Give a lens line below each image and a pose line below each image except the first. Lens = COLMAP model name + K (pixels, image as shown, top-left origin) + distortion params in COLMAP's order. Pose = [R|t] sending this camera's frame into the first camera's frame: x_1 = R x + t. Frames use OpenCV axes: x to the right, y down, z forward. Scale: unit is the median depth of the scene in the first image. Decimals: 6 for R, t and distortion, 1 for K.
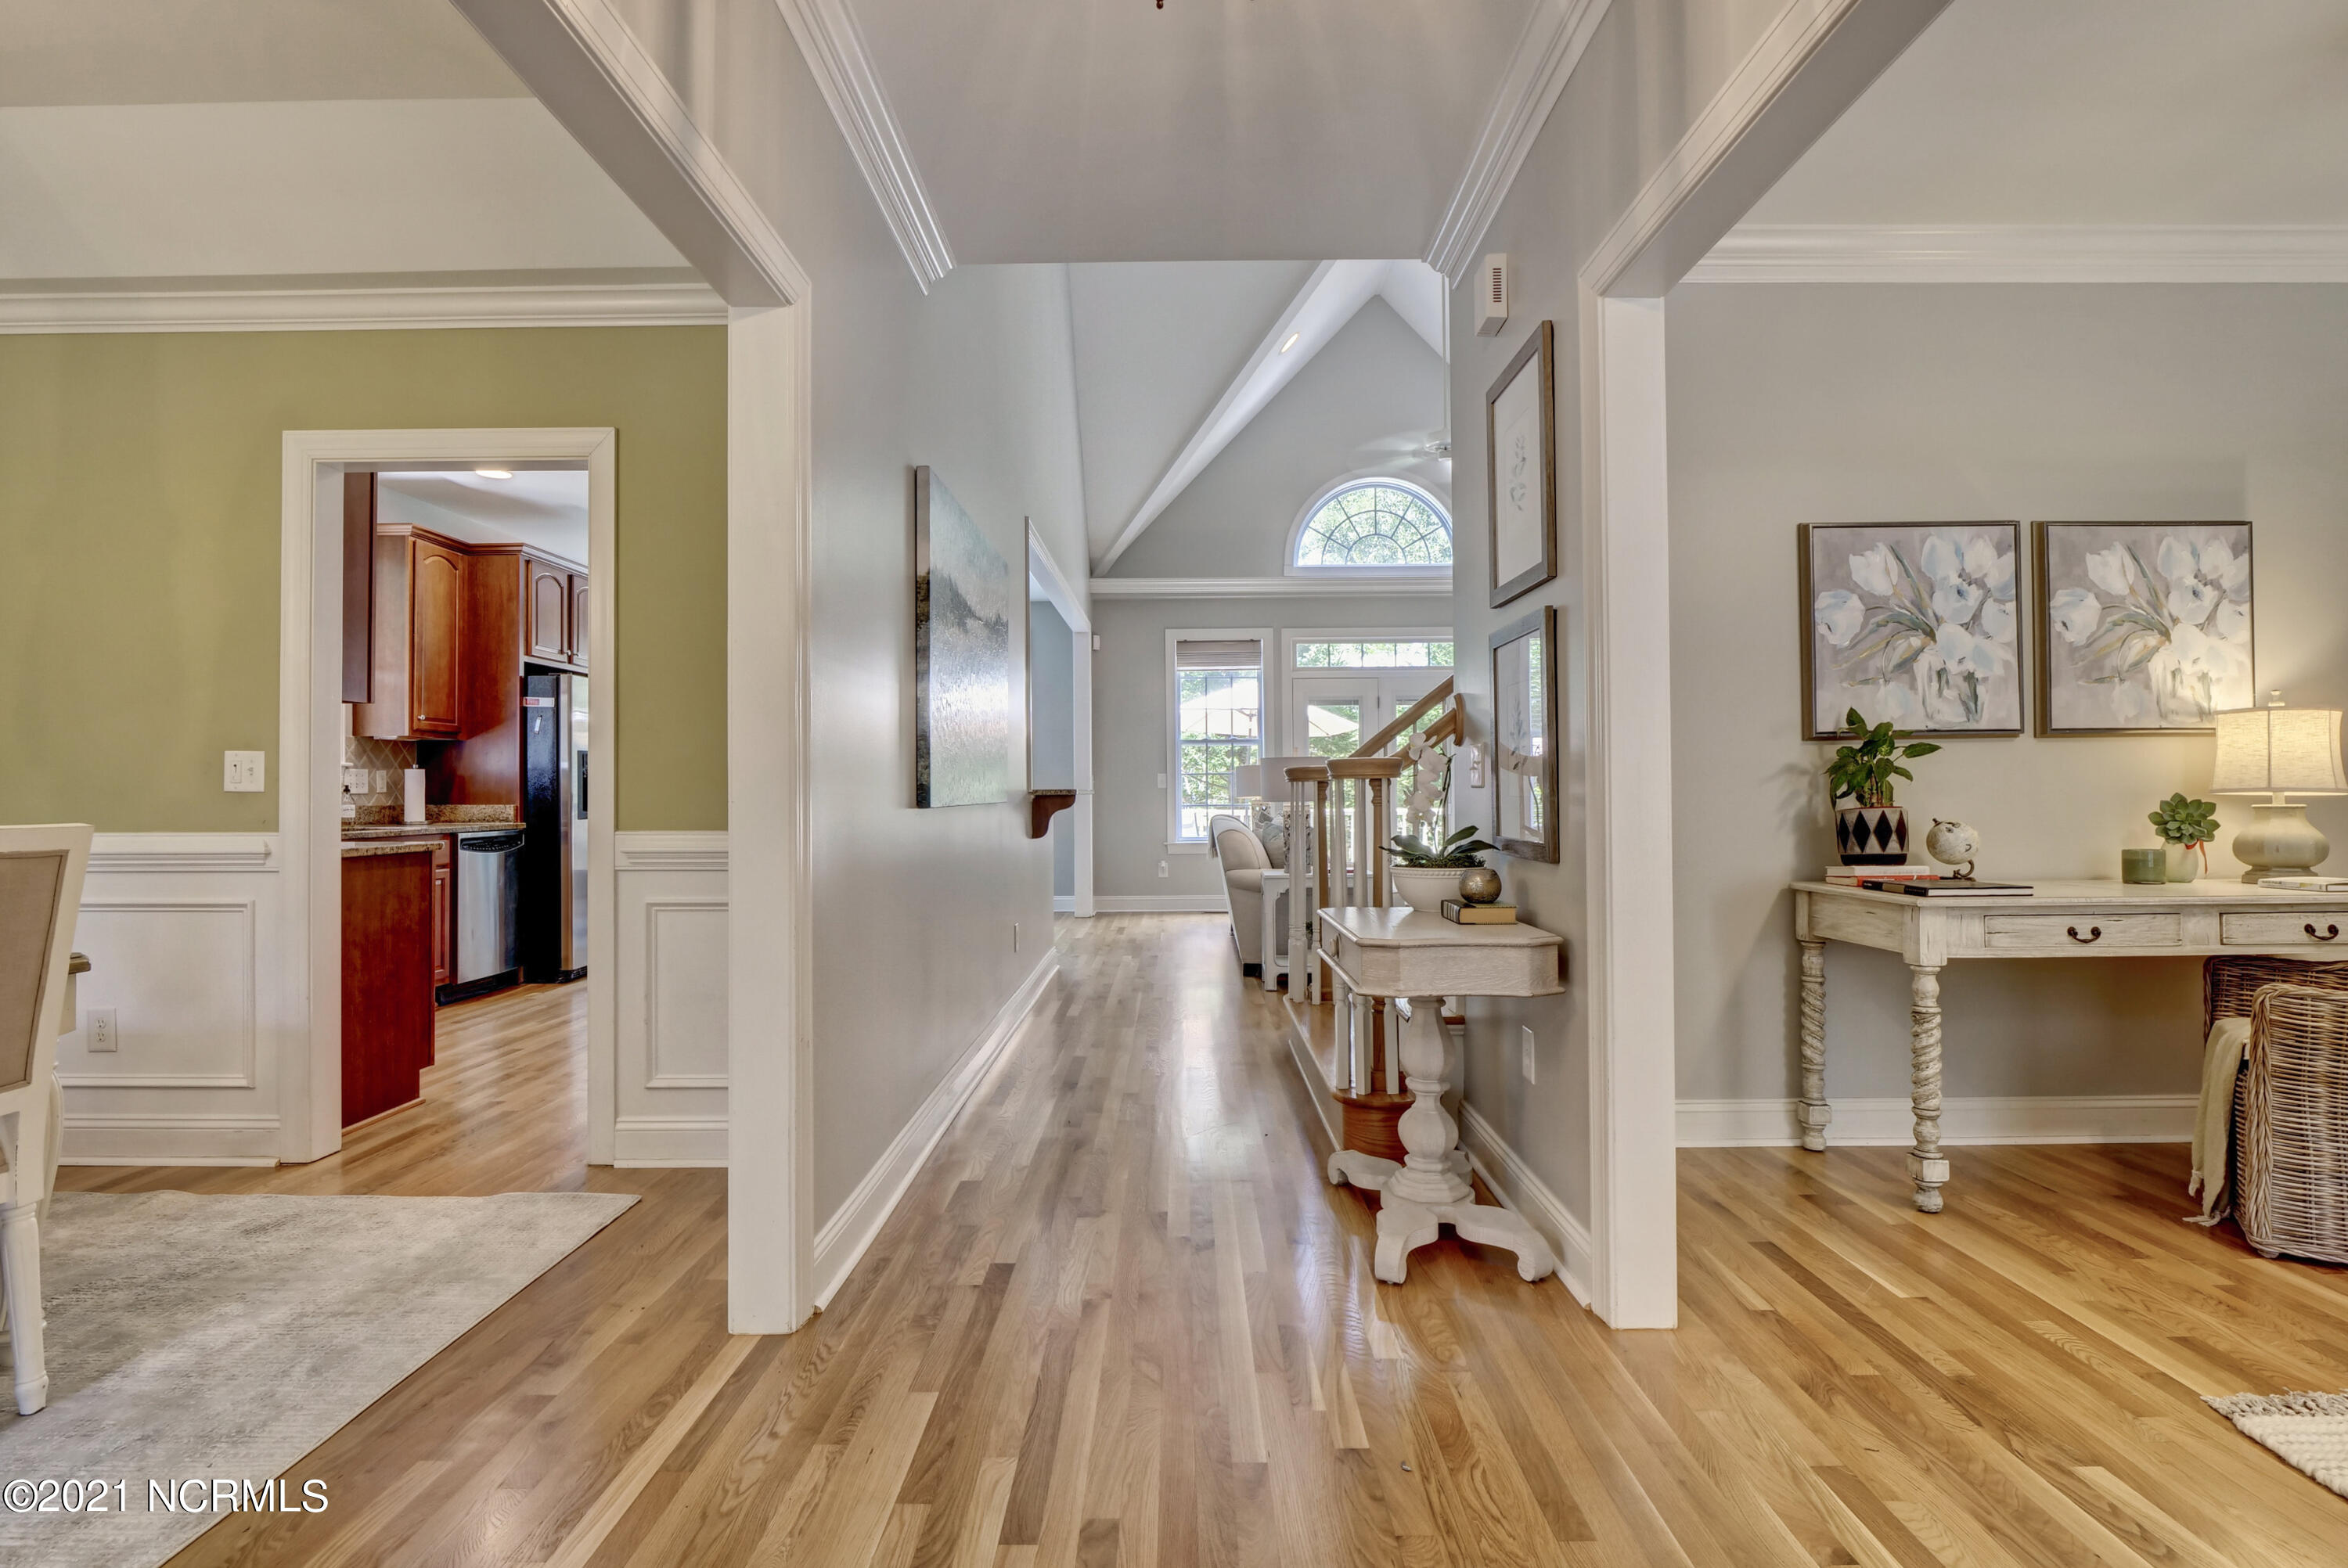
lens RADIAL K [[1146.6, 0, 1181.6], [0, 1146.6, 773.9], [0, 0, 1]] dist [-0.016617, 0.001060]
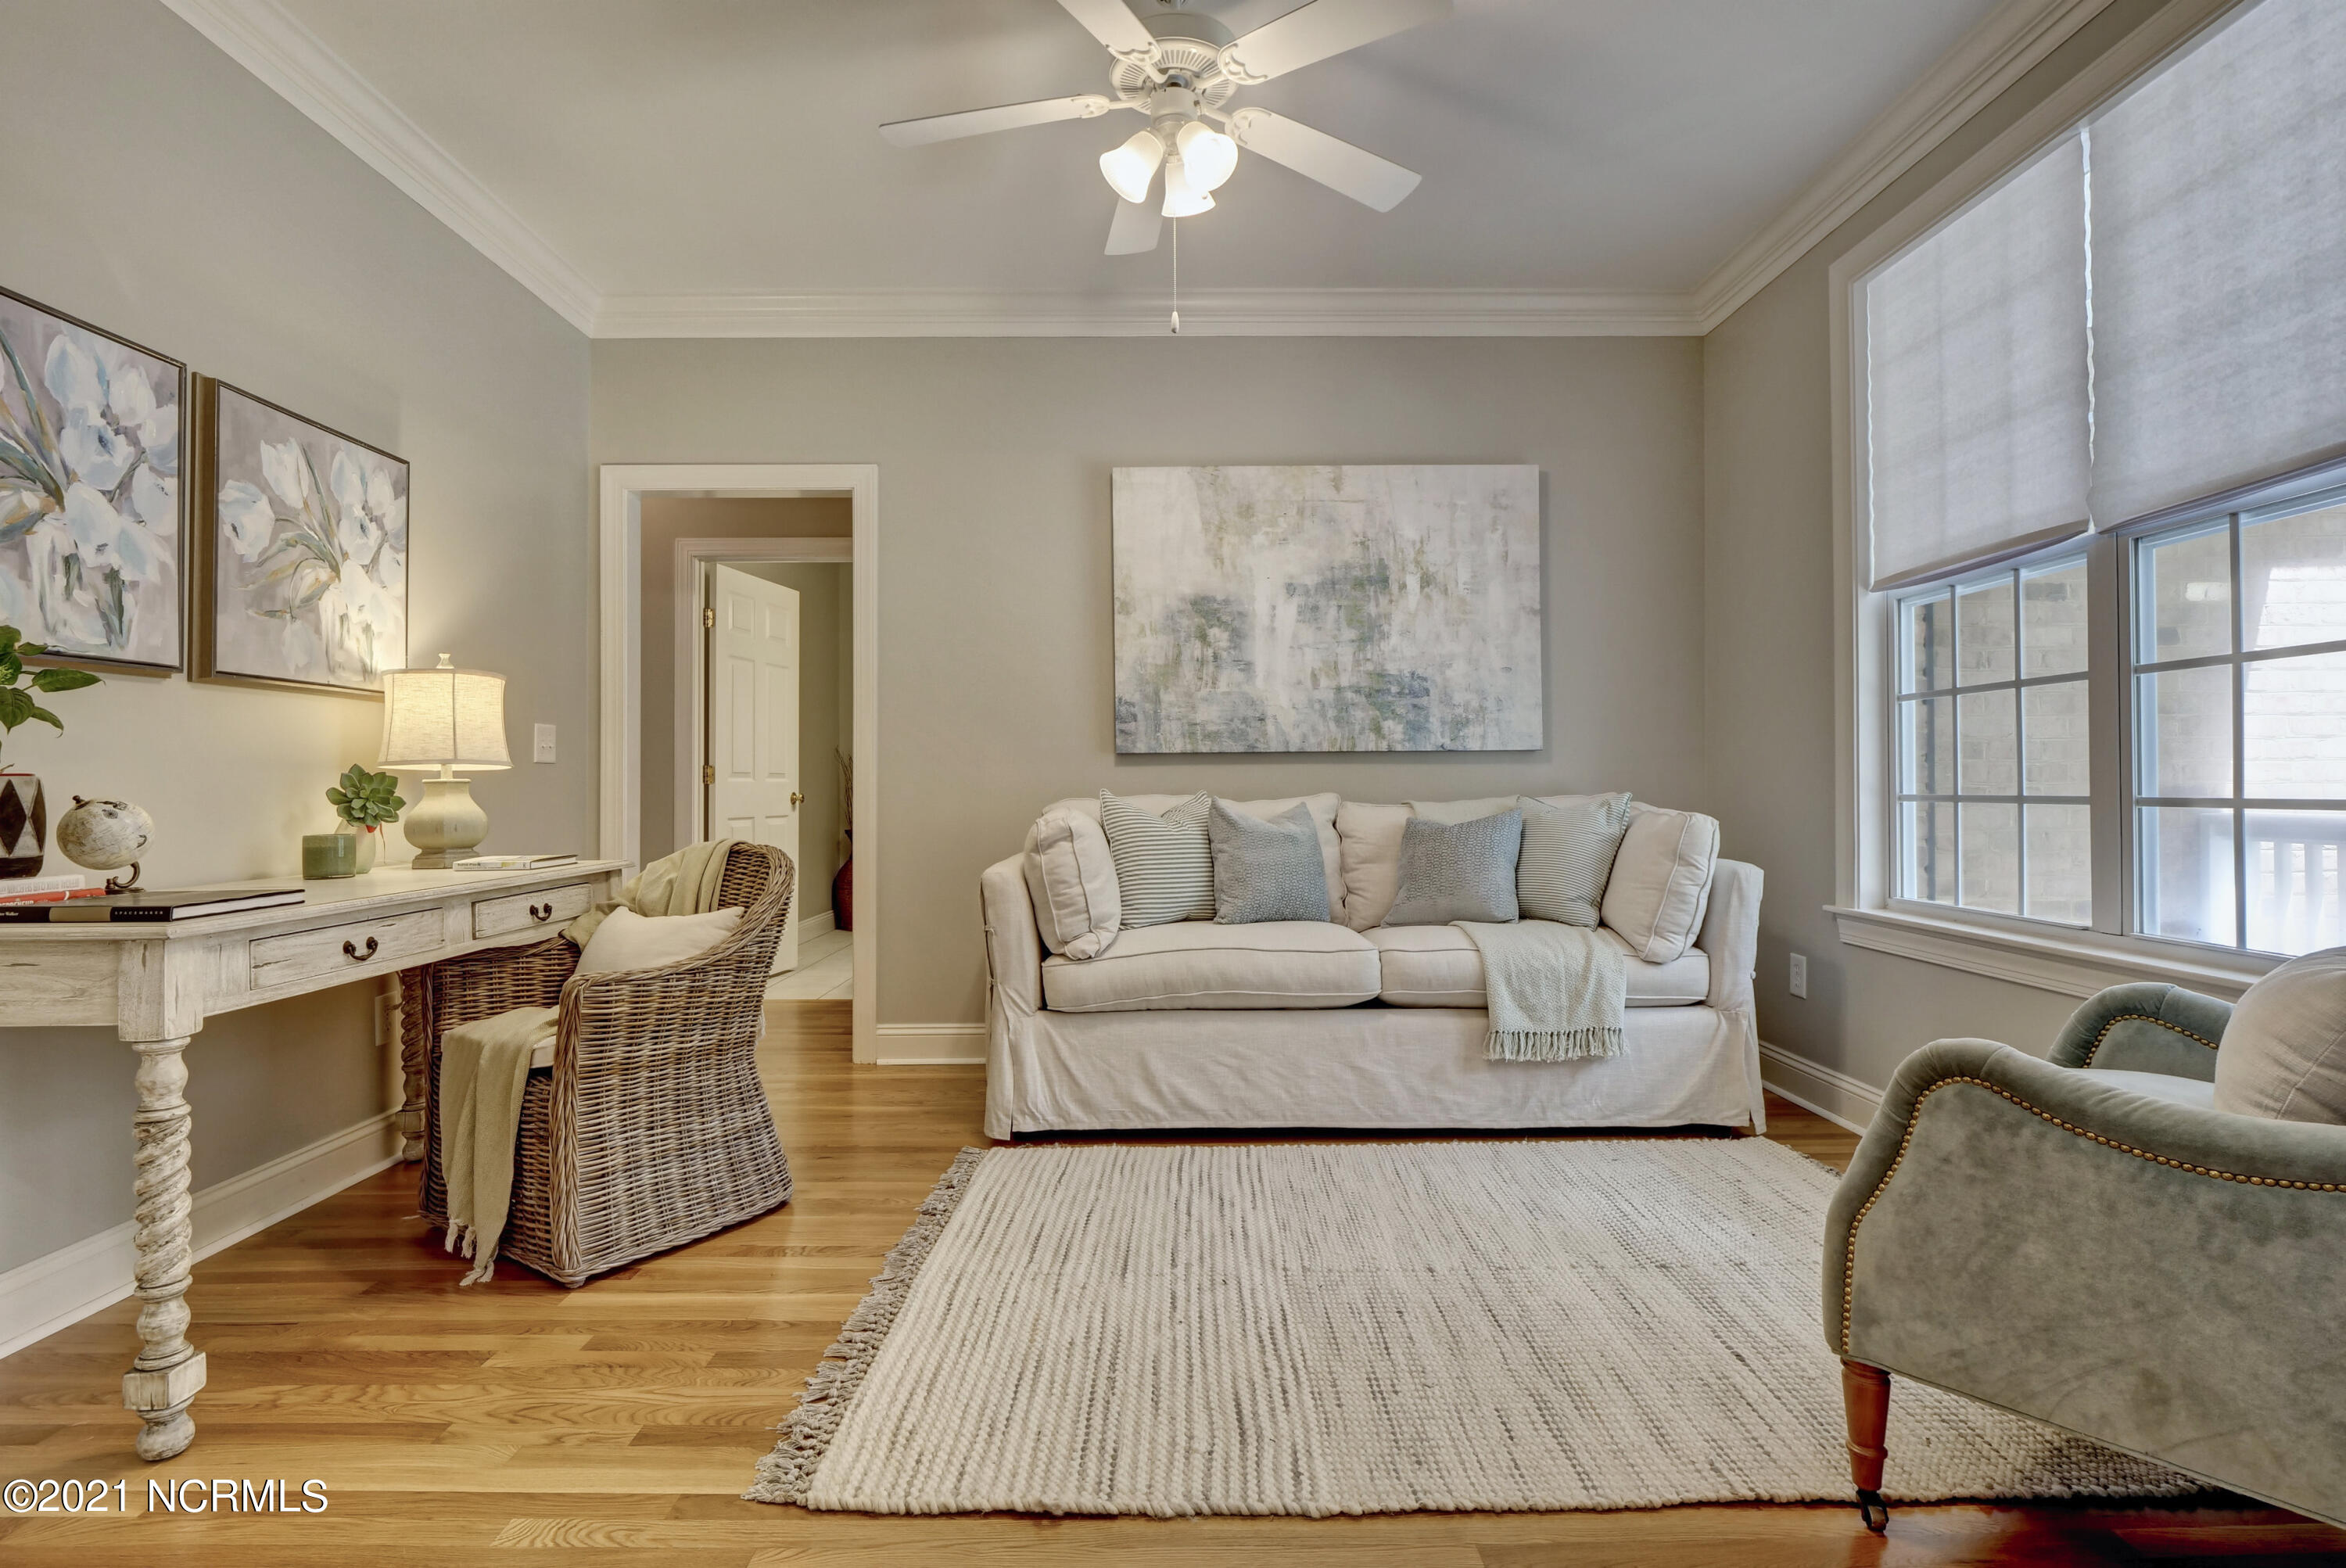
lens RADIAL K [[1145.9, 0, 1180.6], [0, 1145.9, 773.9], [0, 0, 1]] dist [-0.016617, 0.001060]
pose [[-0.013650, 0.016241, 0.999775, 0.052413], [-0.012083, 0.999792, -0.016406, 0.030089], [-0.999834, -0.012305, -0.013451, 0.419447]]
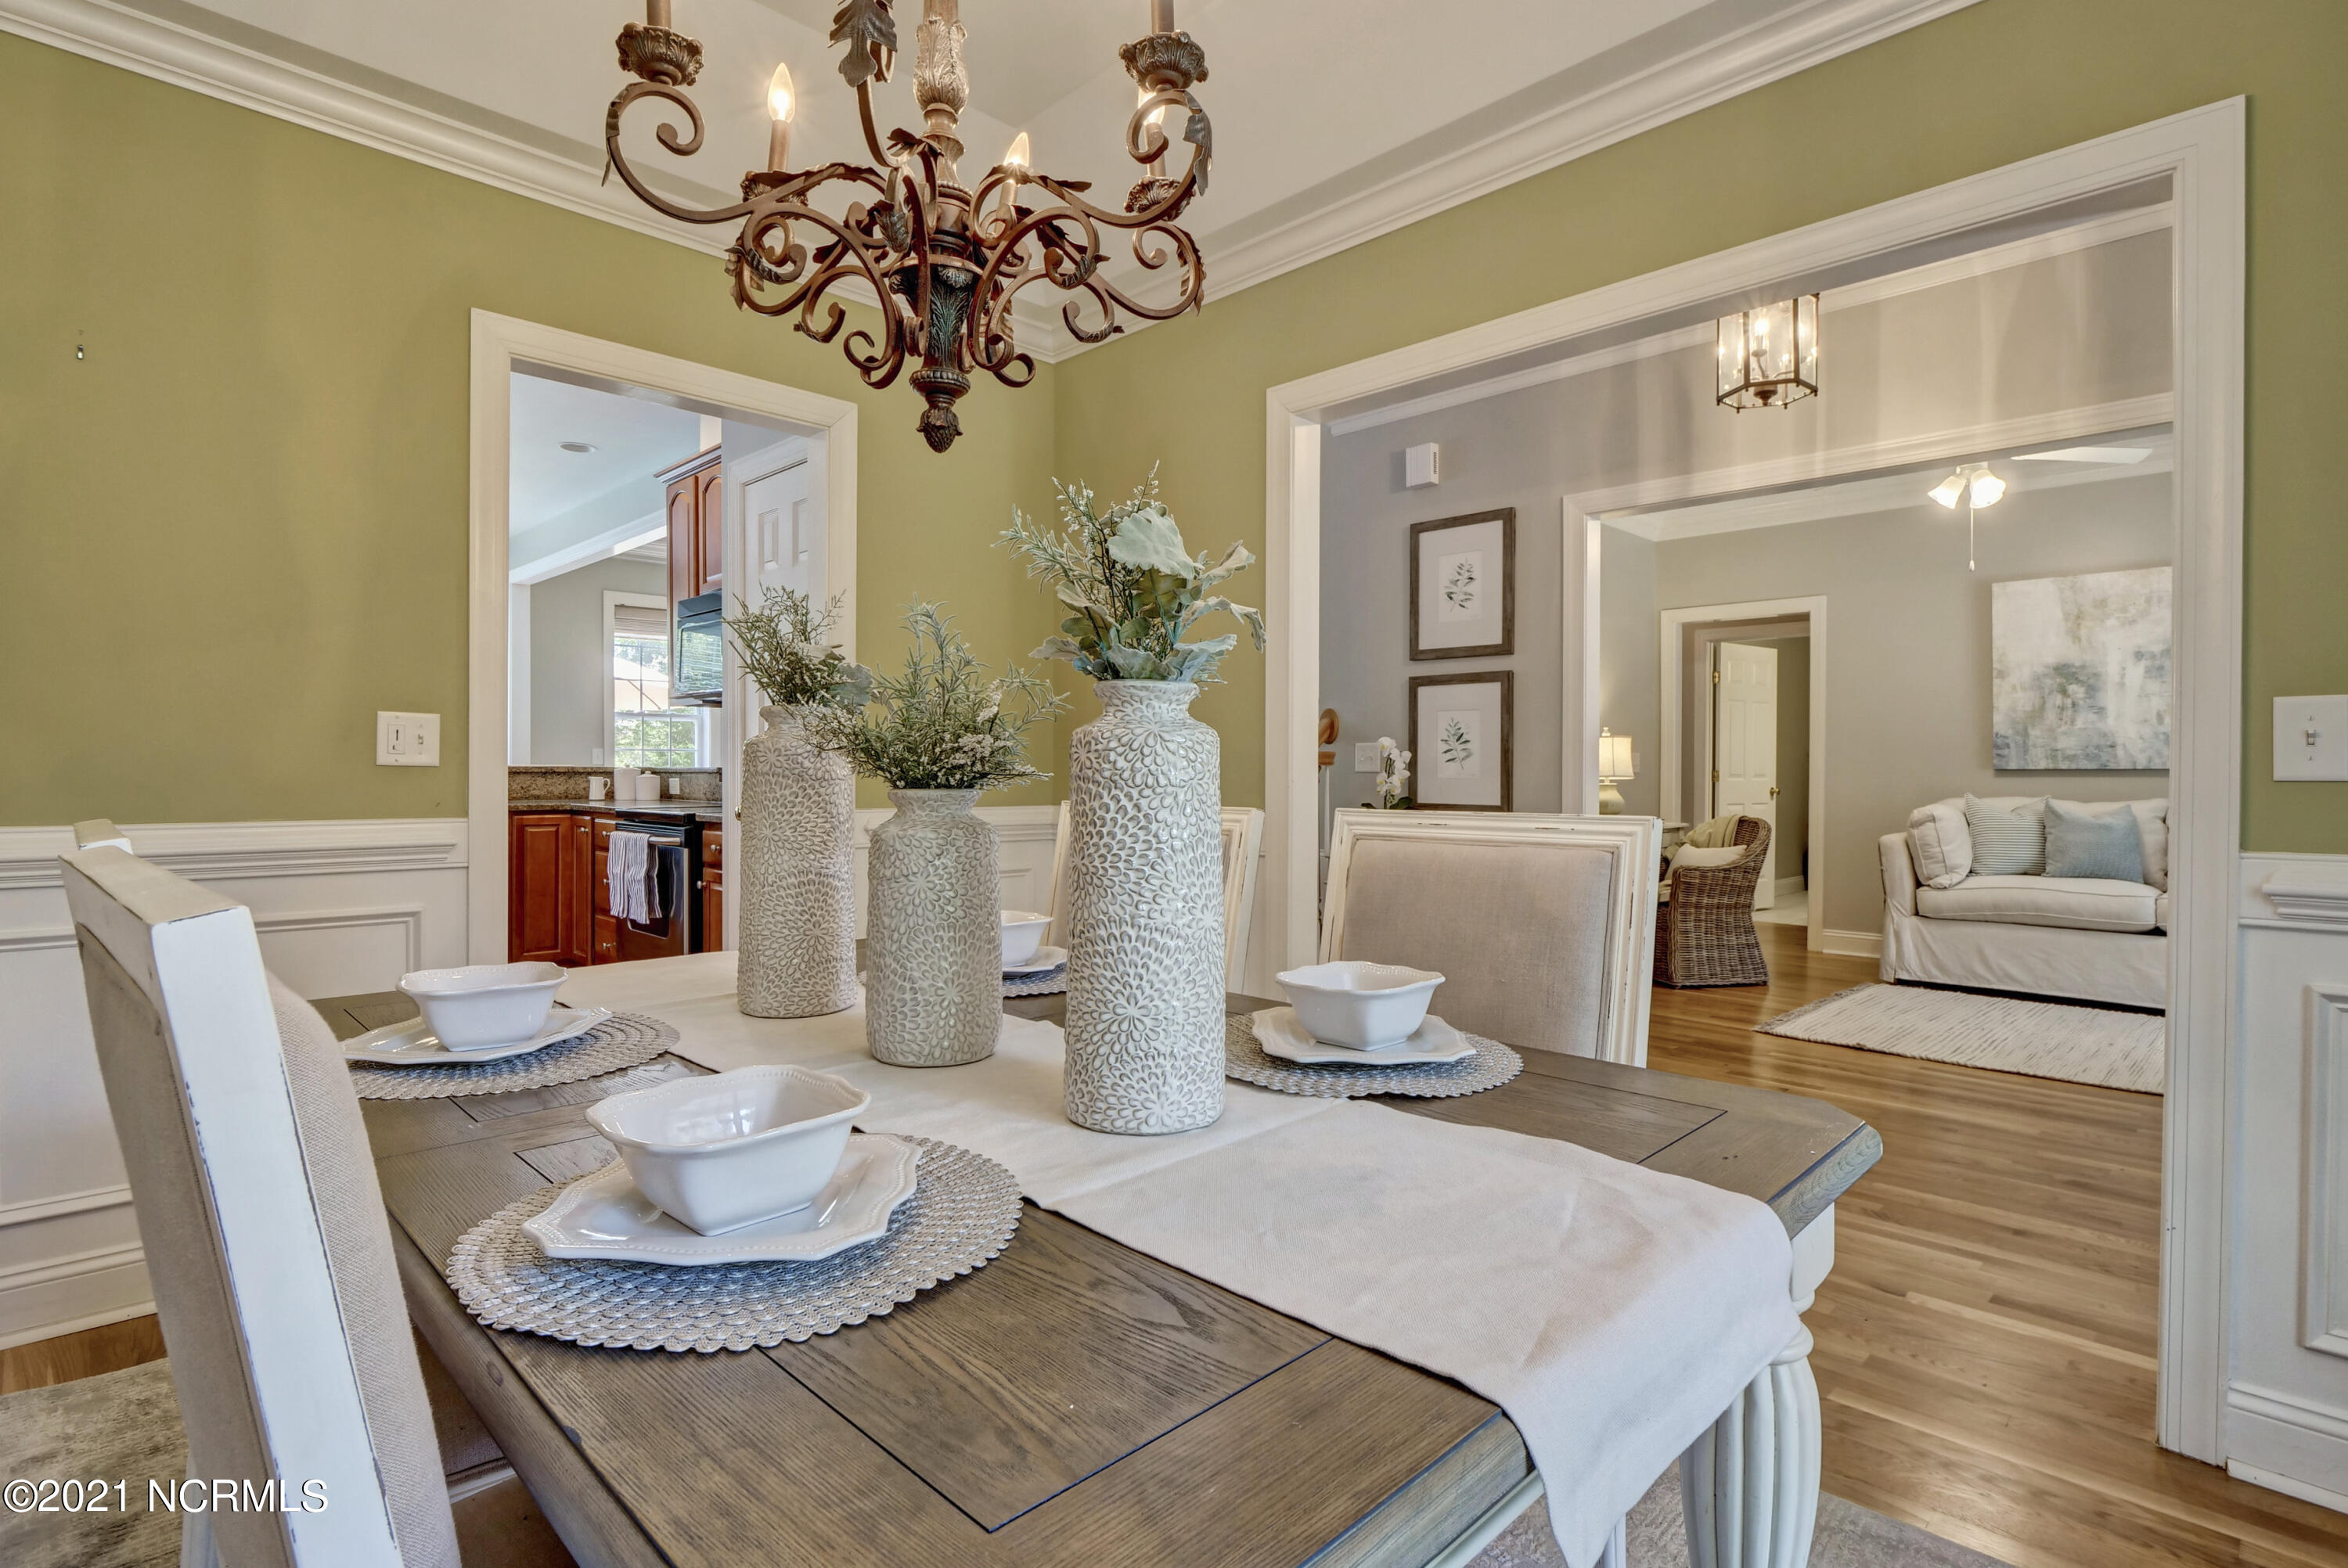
lens RADIAL K [[1146.6, 0, 1181.6], [0, 1146.6, 773.9], [0, 0, 1]] dist [-0.016617, 0.001060]
pose [[0.710640, 0.006099, 0.703529, -0.997444], [-0.019944, 0.999735, 0.011479, 0.001693], [-0.703273, -0.022189, 0.710574, 0.078879]]
